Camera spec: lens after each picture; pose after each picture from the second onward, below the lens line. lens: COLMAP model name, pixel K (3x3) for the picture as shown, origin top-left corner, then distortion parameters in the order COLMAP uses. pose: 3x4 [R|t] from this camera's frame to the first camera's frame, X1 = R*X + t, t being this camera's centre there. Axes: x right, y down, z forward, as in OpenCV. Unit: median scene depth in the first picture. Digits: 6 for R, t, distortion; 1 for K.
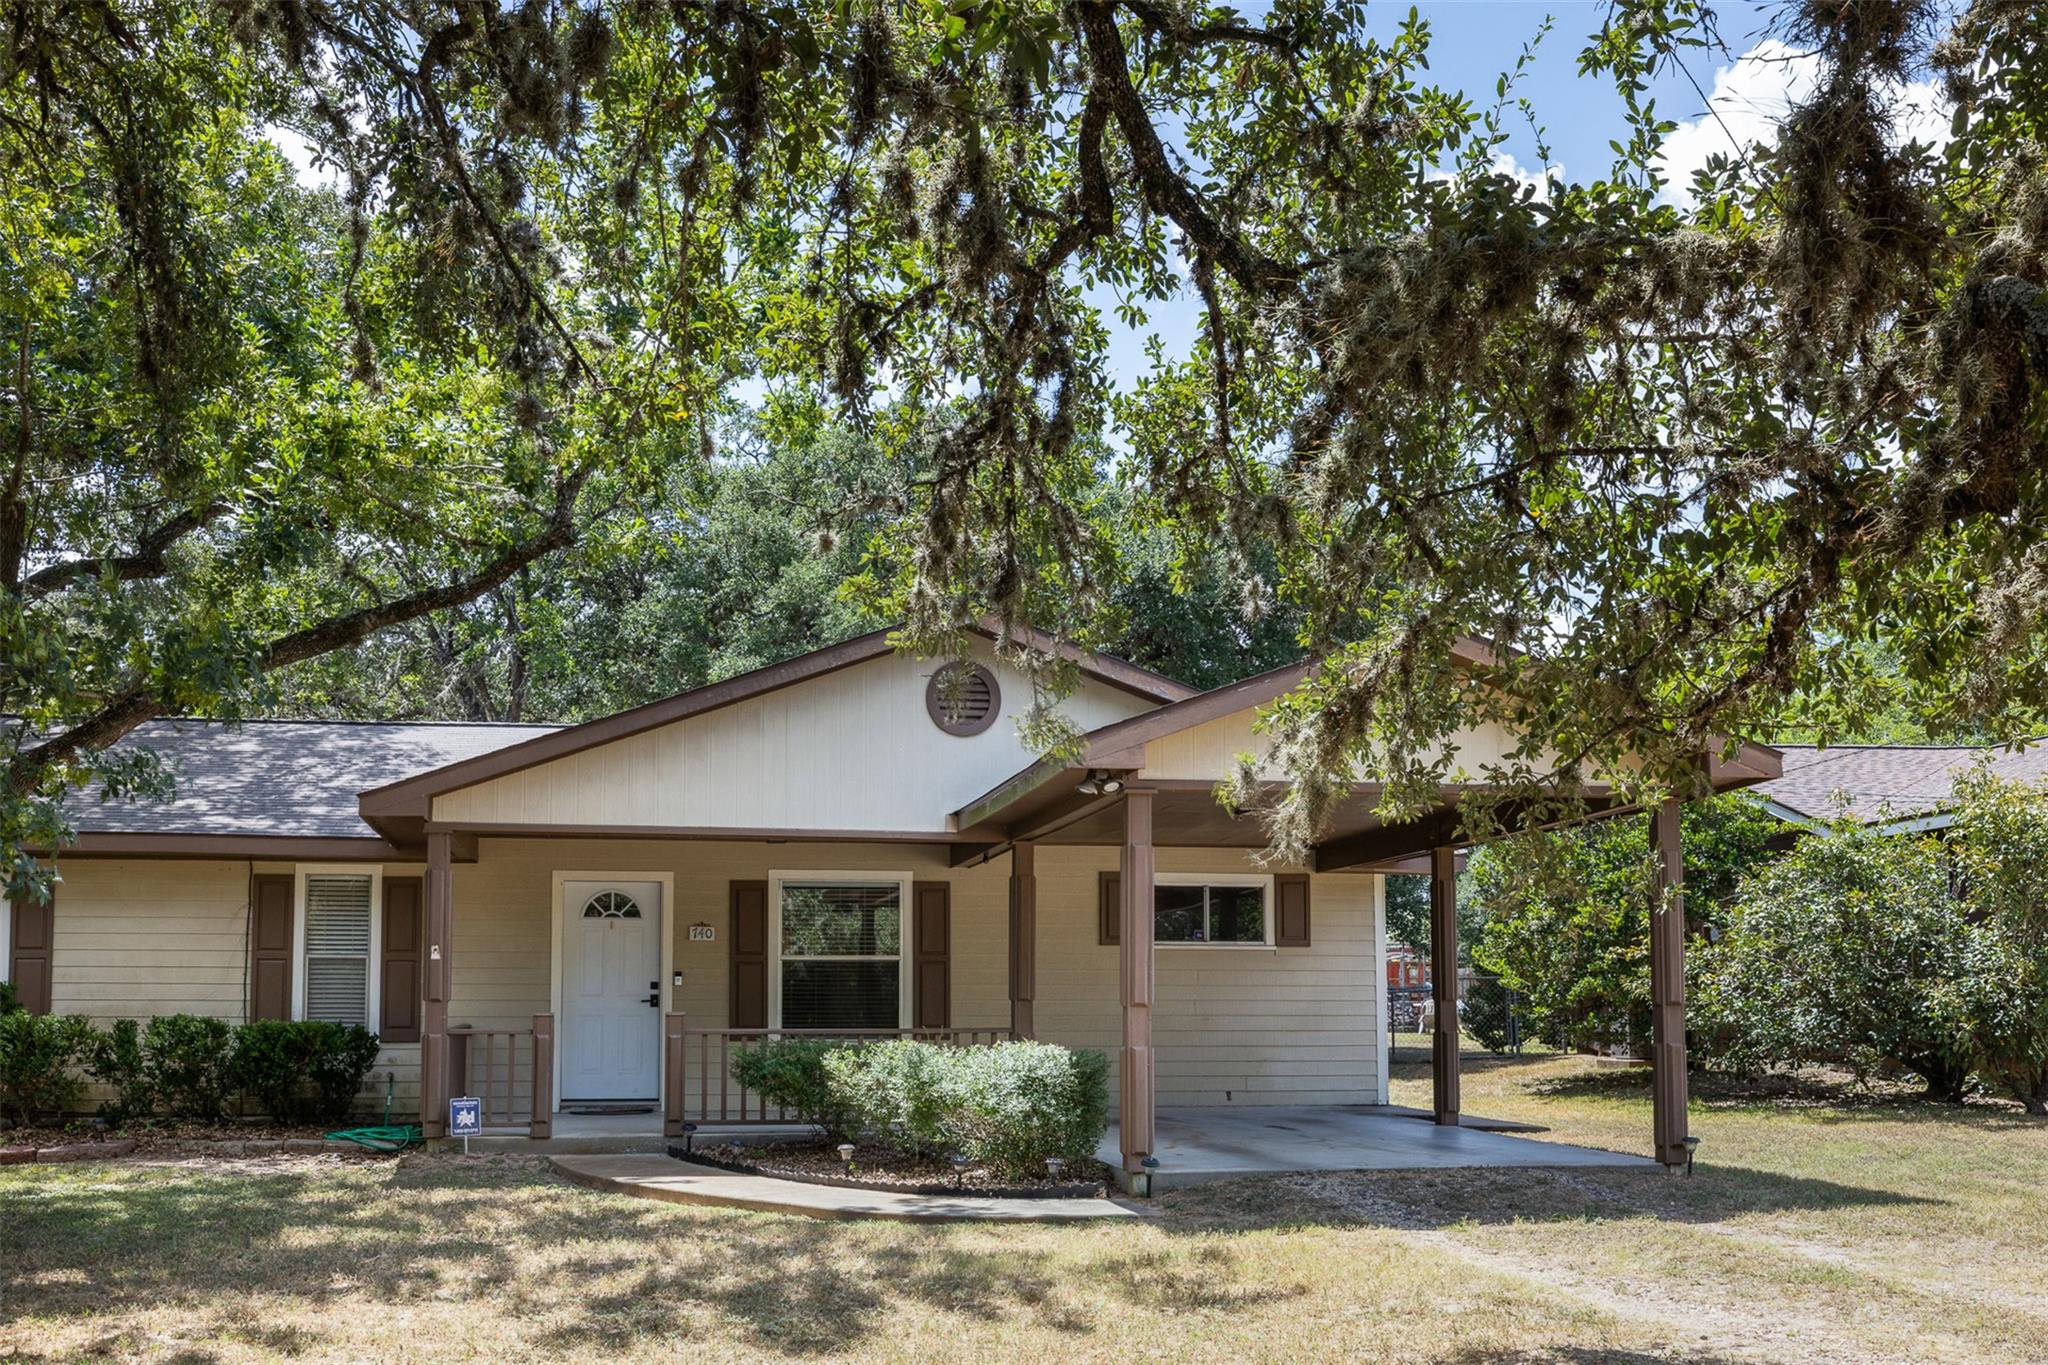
lens RADIAL K [[2038.8, 0, 972.3], [0, 2038.8, 867.9], [0, 0, 1]] dist [-0.005763, 0.000000]
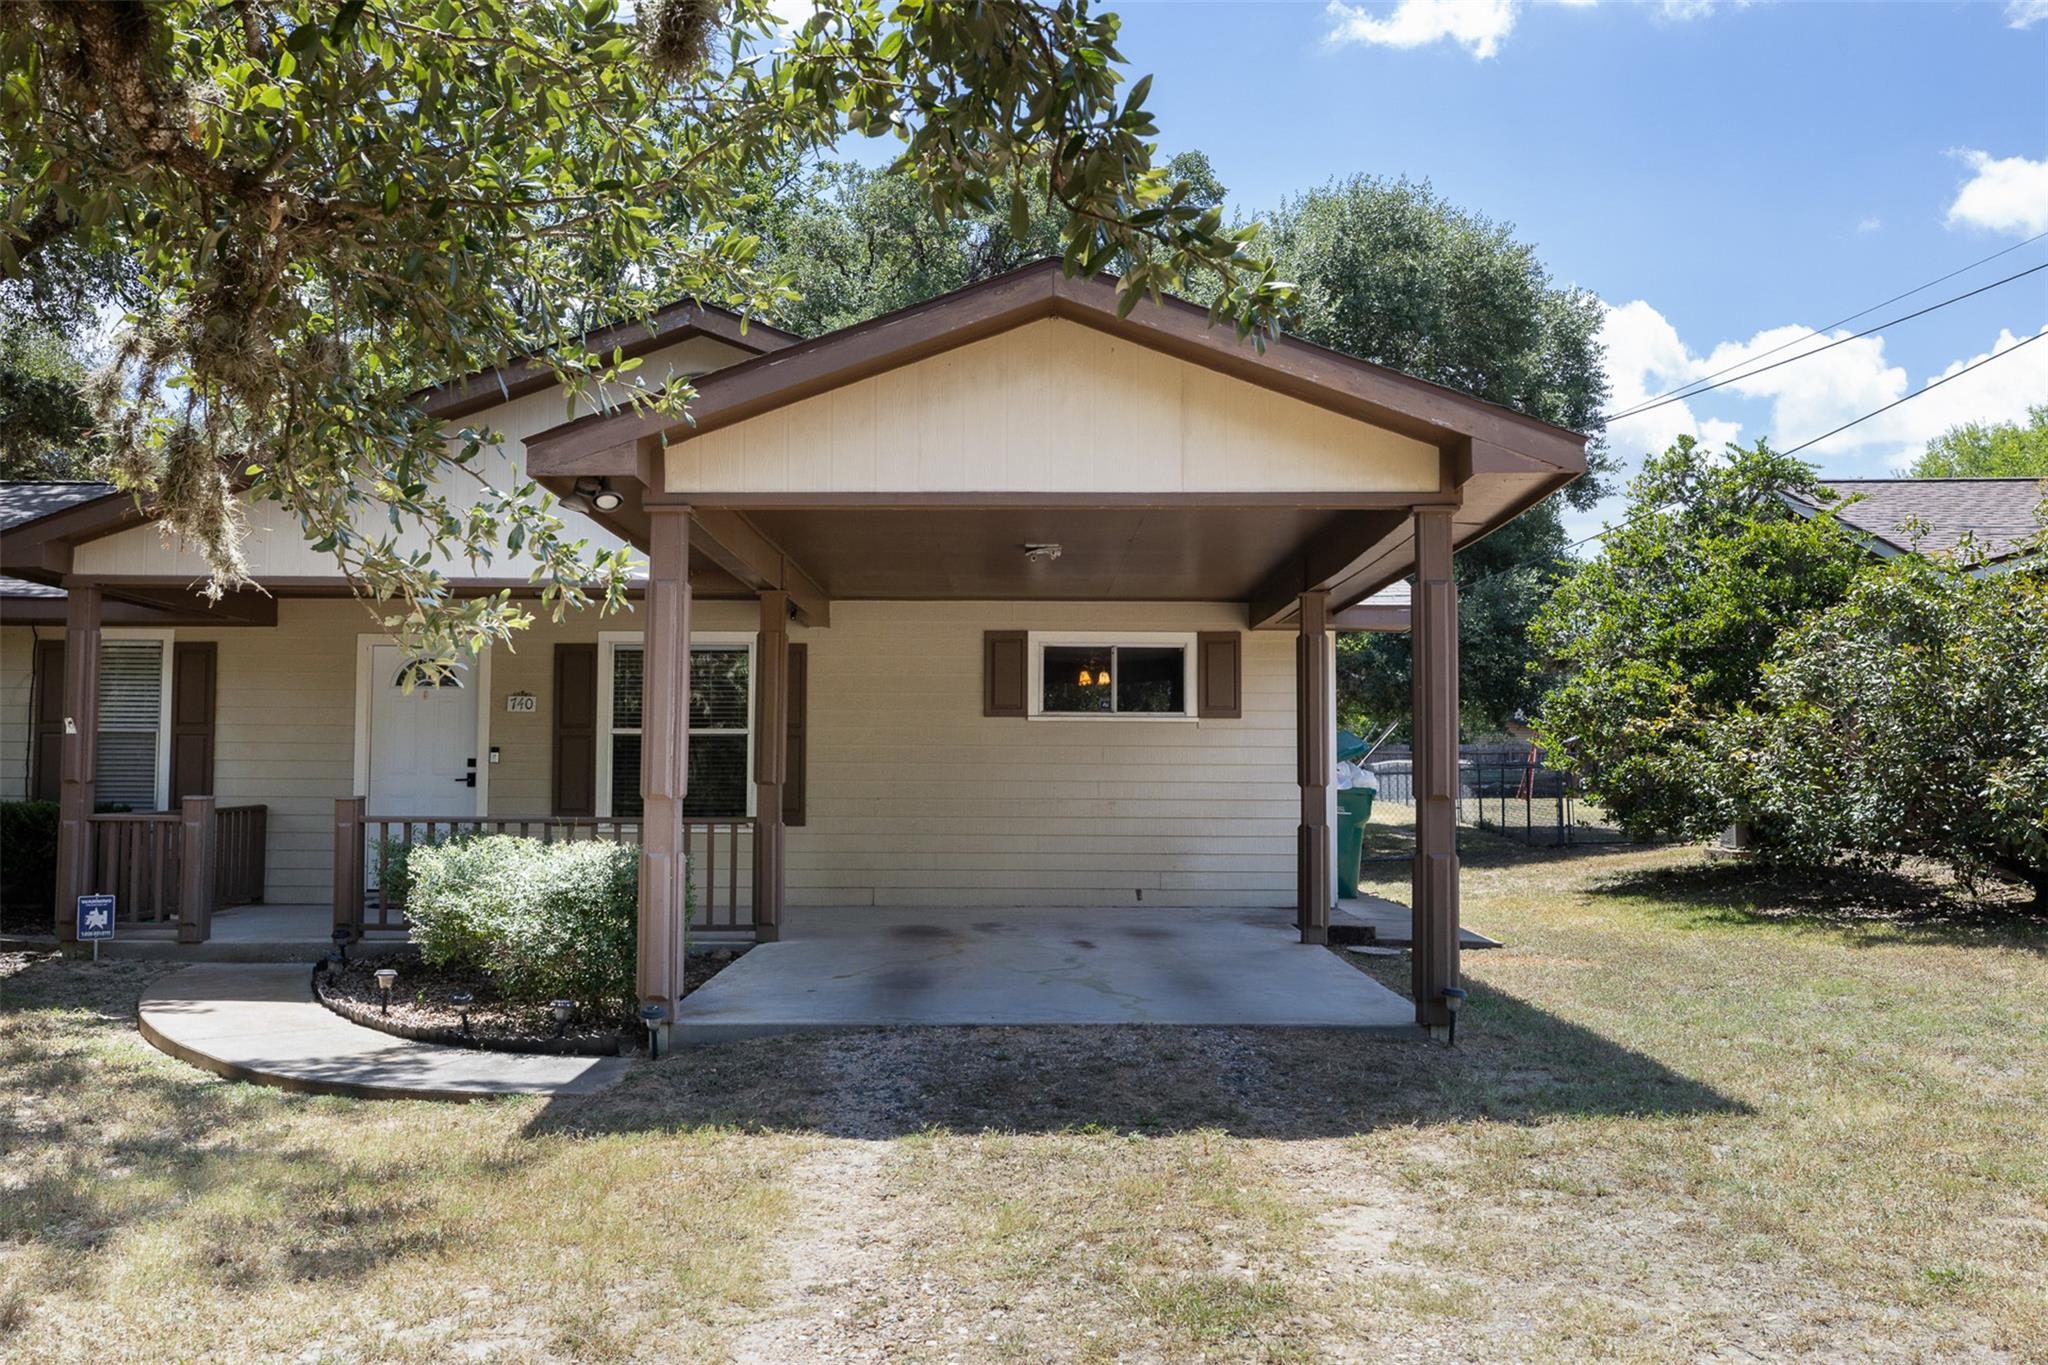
lens RADIAL K [[1874.4, 0, 1017.1], [0, 1874.4, 685.3], [0, 0, 1]] dist [0.007281, 0.000000]
pose [[0.984749, -0.004246, -0.173932, 0.245669], [0.007835, 0.999770, 0.019949, 0.010644], [0.173807, -0.021007, 0.984556, 0.263486]]
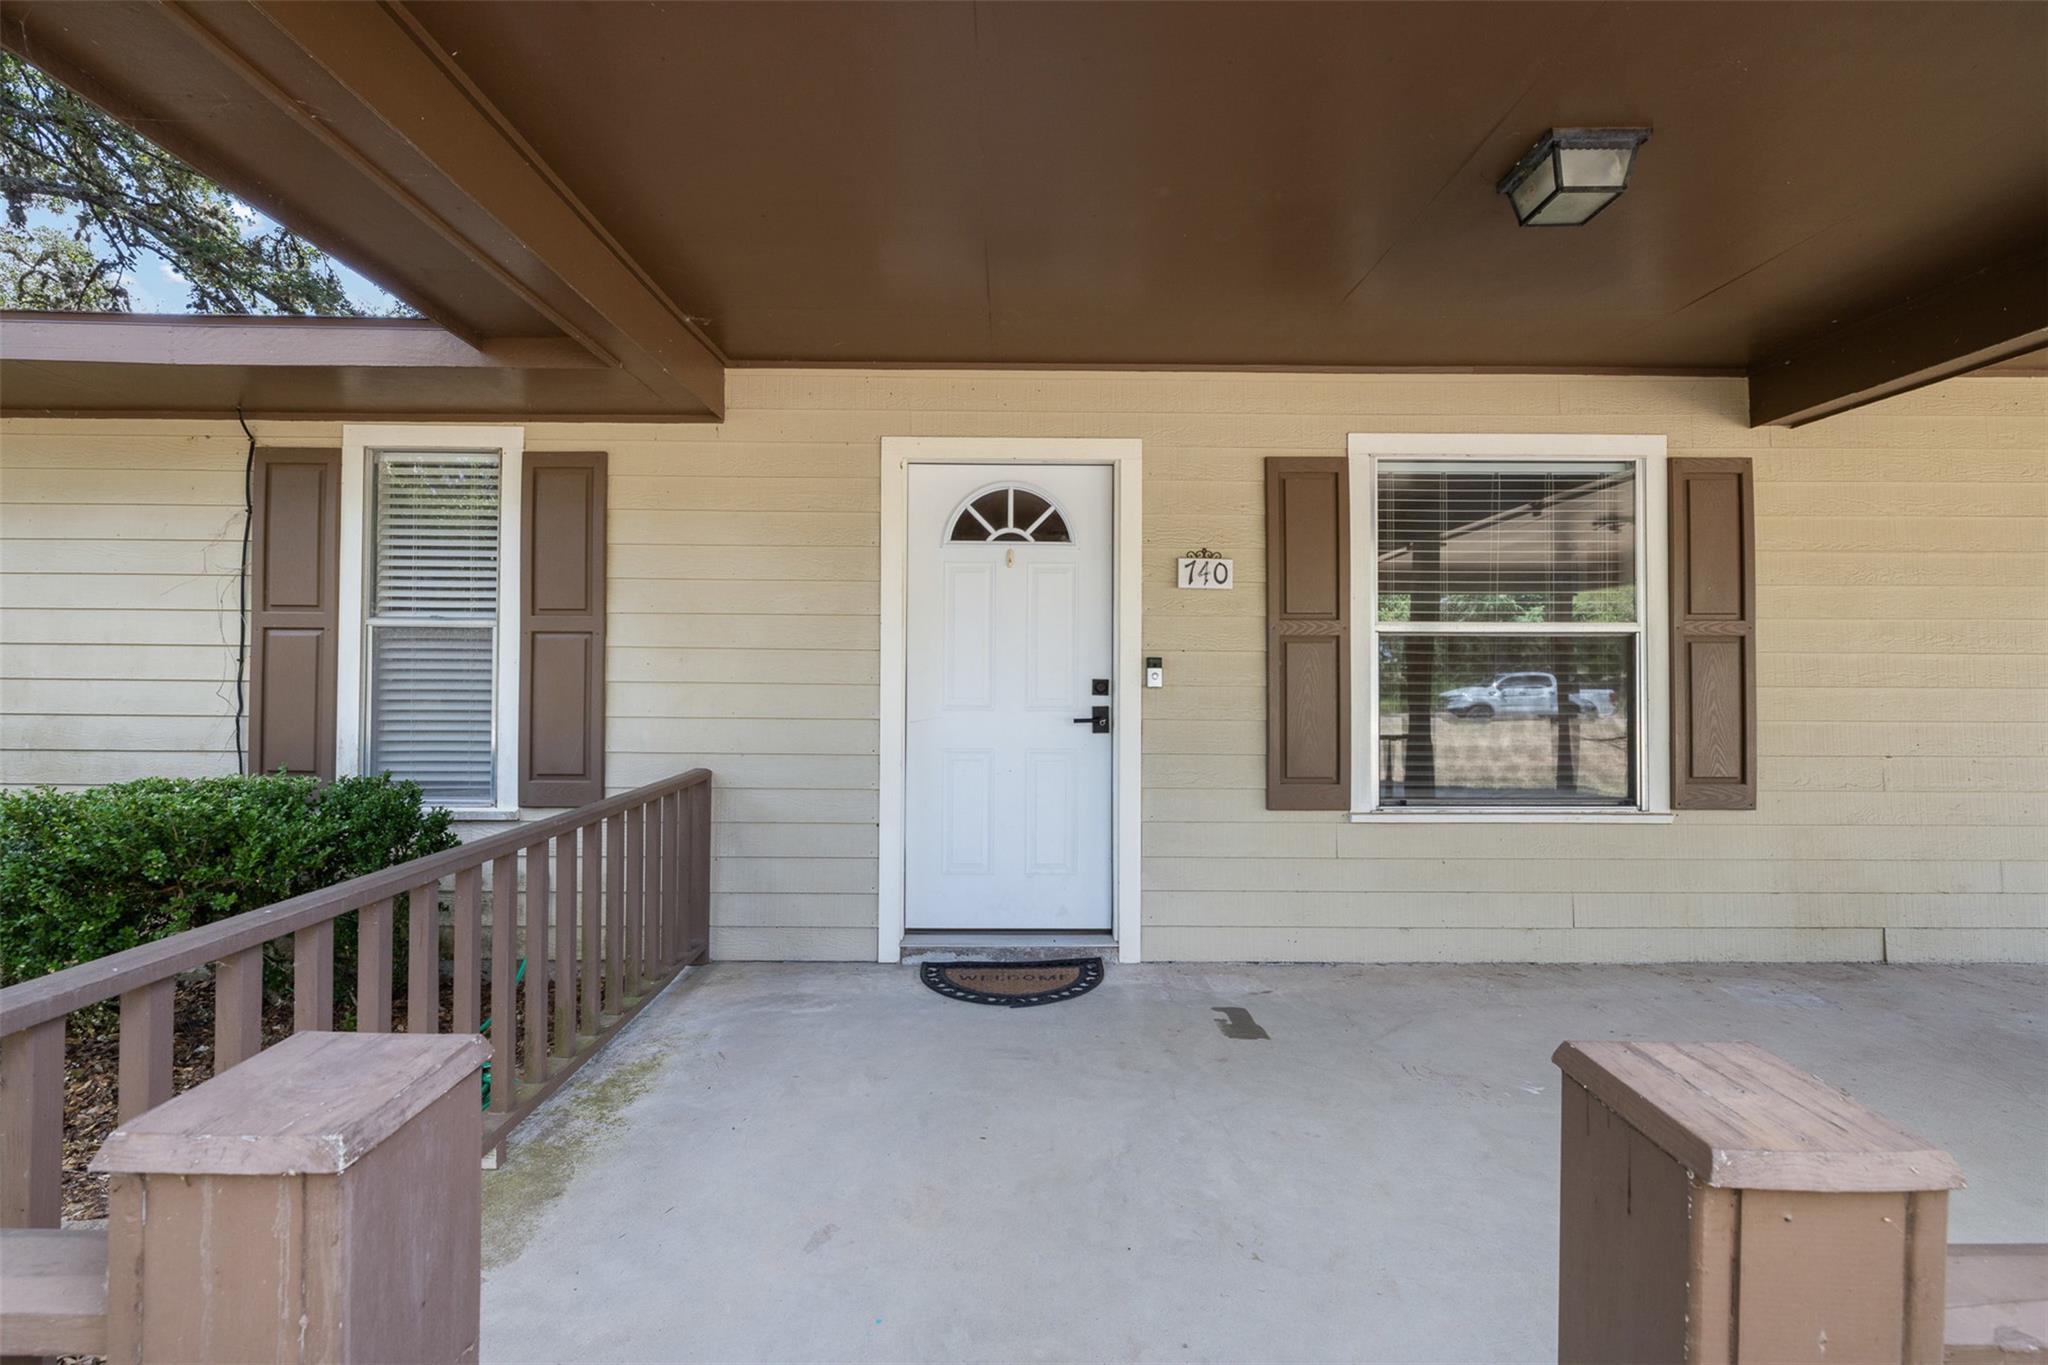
lens RADIAL K [[866.9, 0, 1015.3], [0, 866.9, 665.9], [0, 0, 1]] dist [0.001569, 0.000301]
pose [[0.987223, 0.005325, -0.159255, -0.159858], [0.004991, 0.997918, 0.064301, 0.044638], [0.159266, -0.064274, 0.985141, 0.892934]]
